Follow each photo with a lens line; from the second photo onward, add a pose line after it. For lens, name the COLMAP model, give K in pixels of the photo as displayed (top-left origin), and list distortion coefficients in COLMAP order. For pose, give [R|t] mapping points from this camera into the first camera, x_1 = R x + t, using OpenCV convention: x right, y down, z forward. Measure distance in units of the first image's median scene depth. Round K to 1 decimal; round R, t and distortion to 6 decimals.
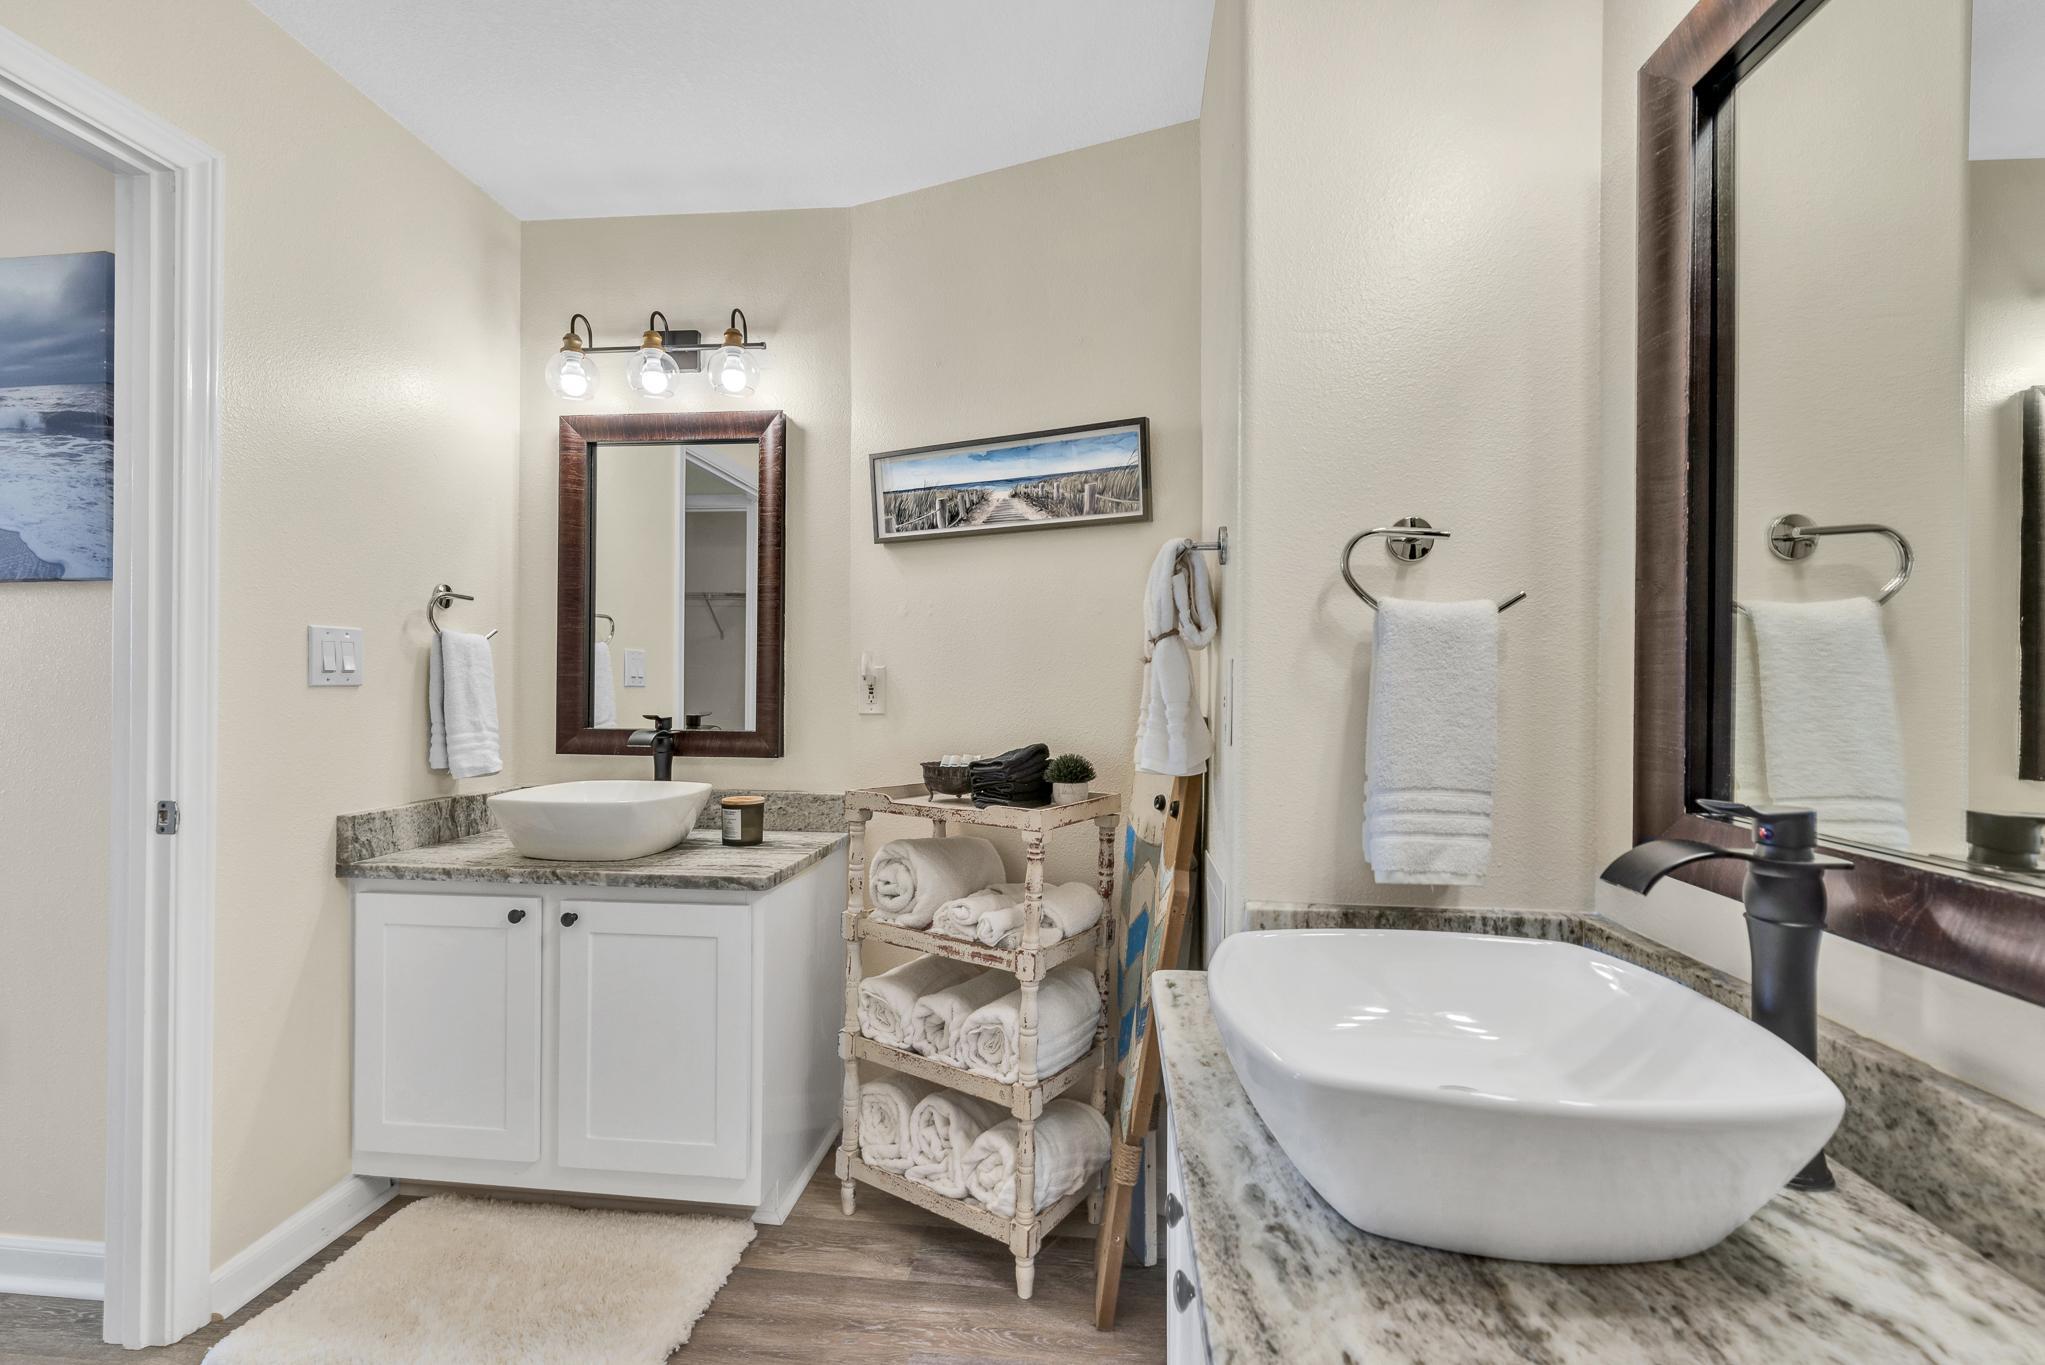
lens RADIAL K [[882.0, 0, 1022.5], [0, 882.0, 682.5], [0, 0, 1]] dist [0.002783, 0.000046]
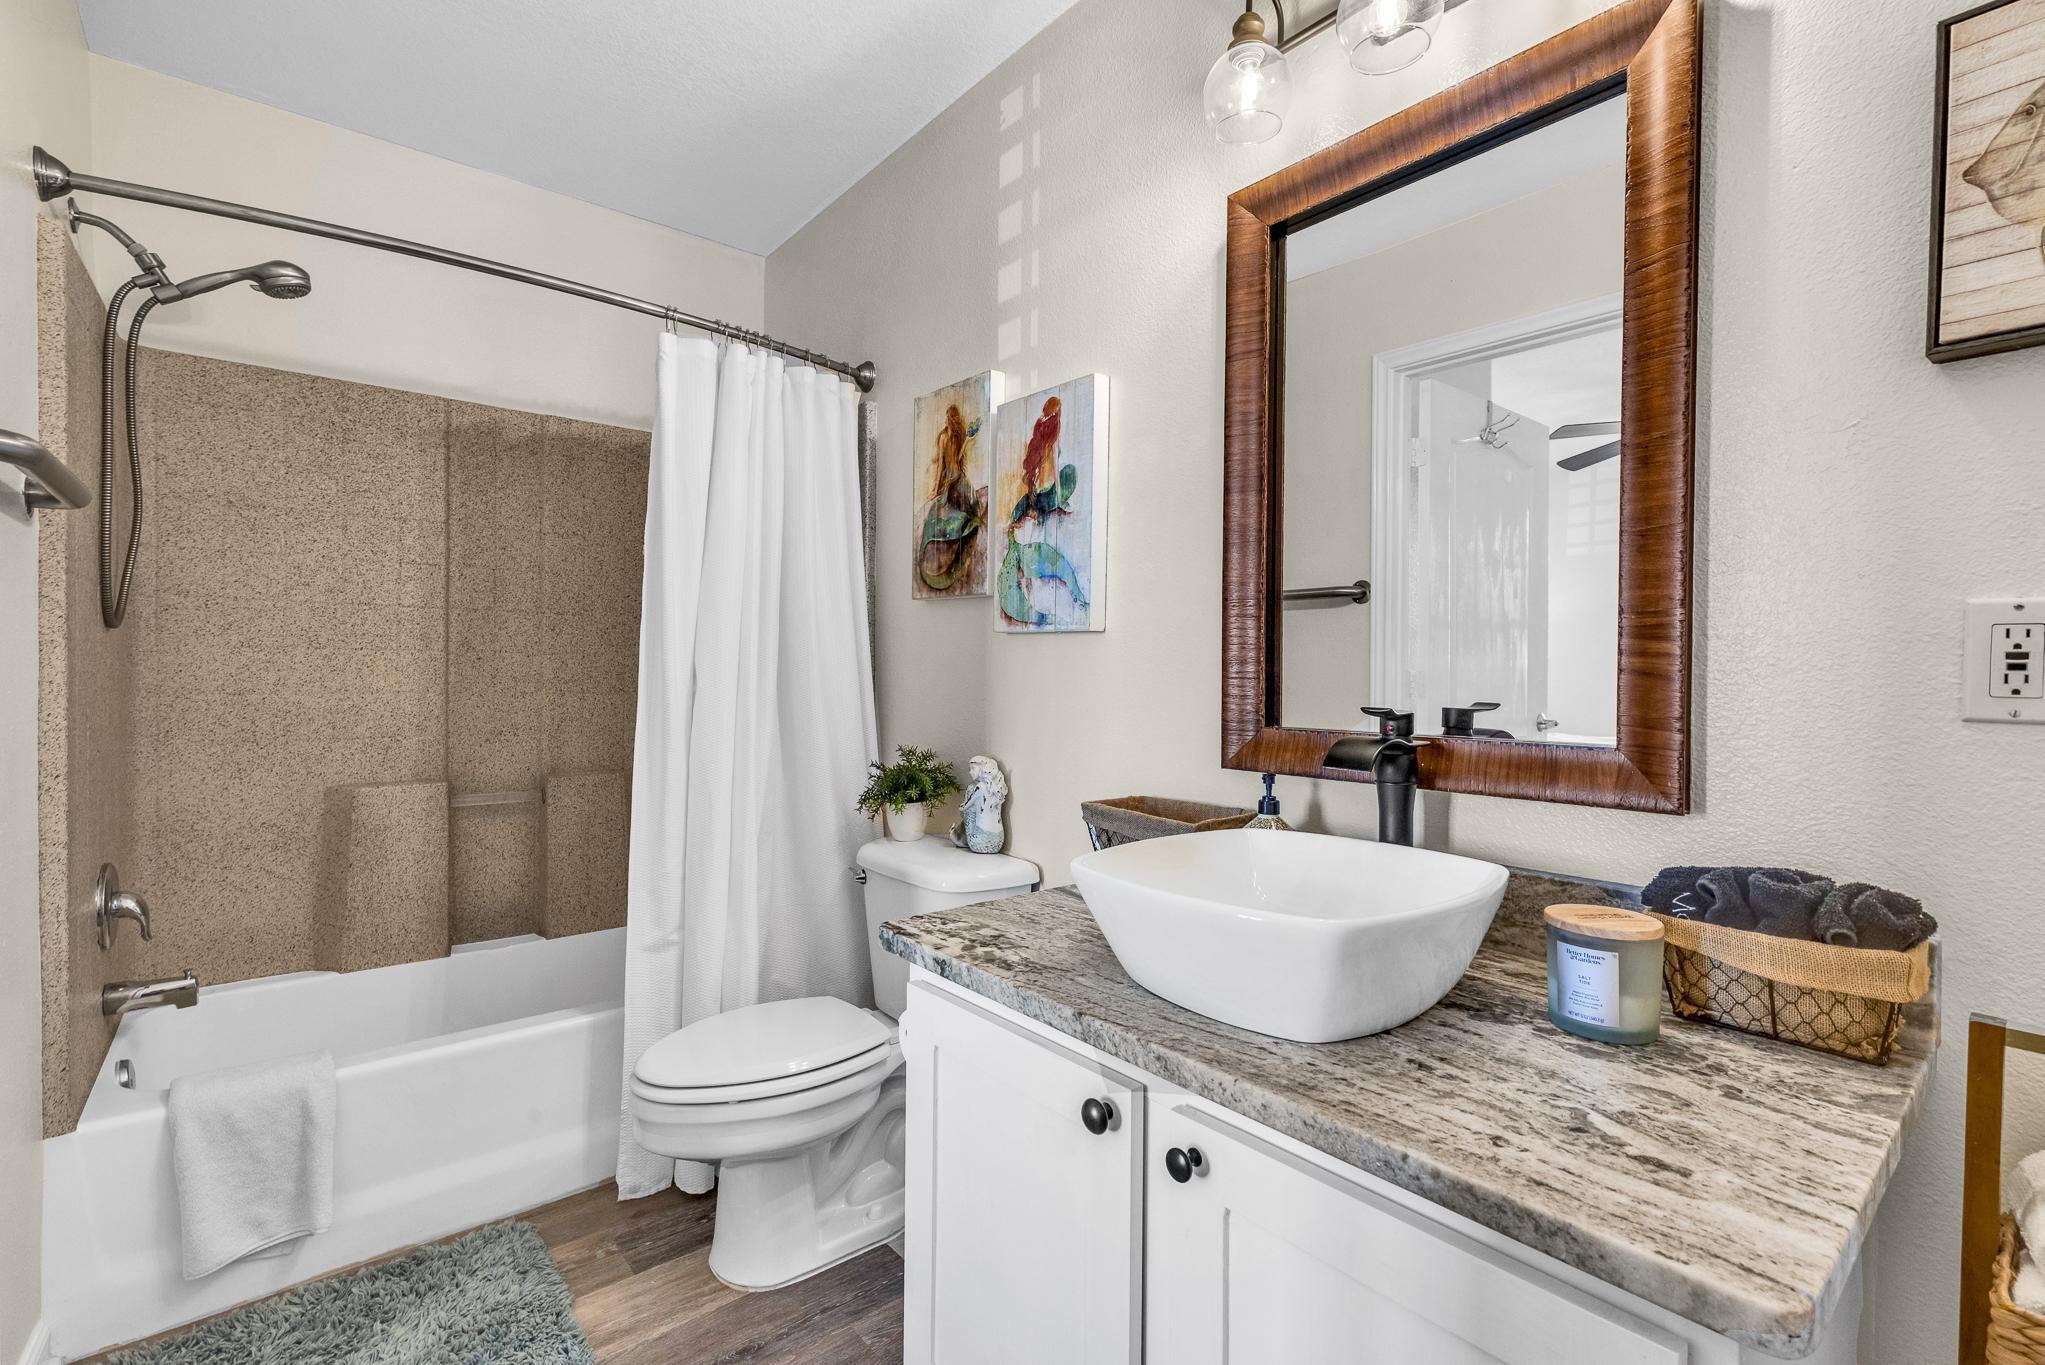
lens RADIAL K [[911.8, 0, 1022.5], [0, 911.8, 682.5], [0, 0, 1]] dist [-0.001188, -0.000696]
pose [[0.721739, 0.013443, -0.692035, -0.226794], [-0.007650, 0.999905, 0.011444, 0.020627], [0.692123, -0.002965, 0.721773, 0.536855]]
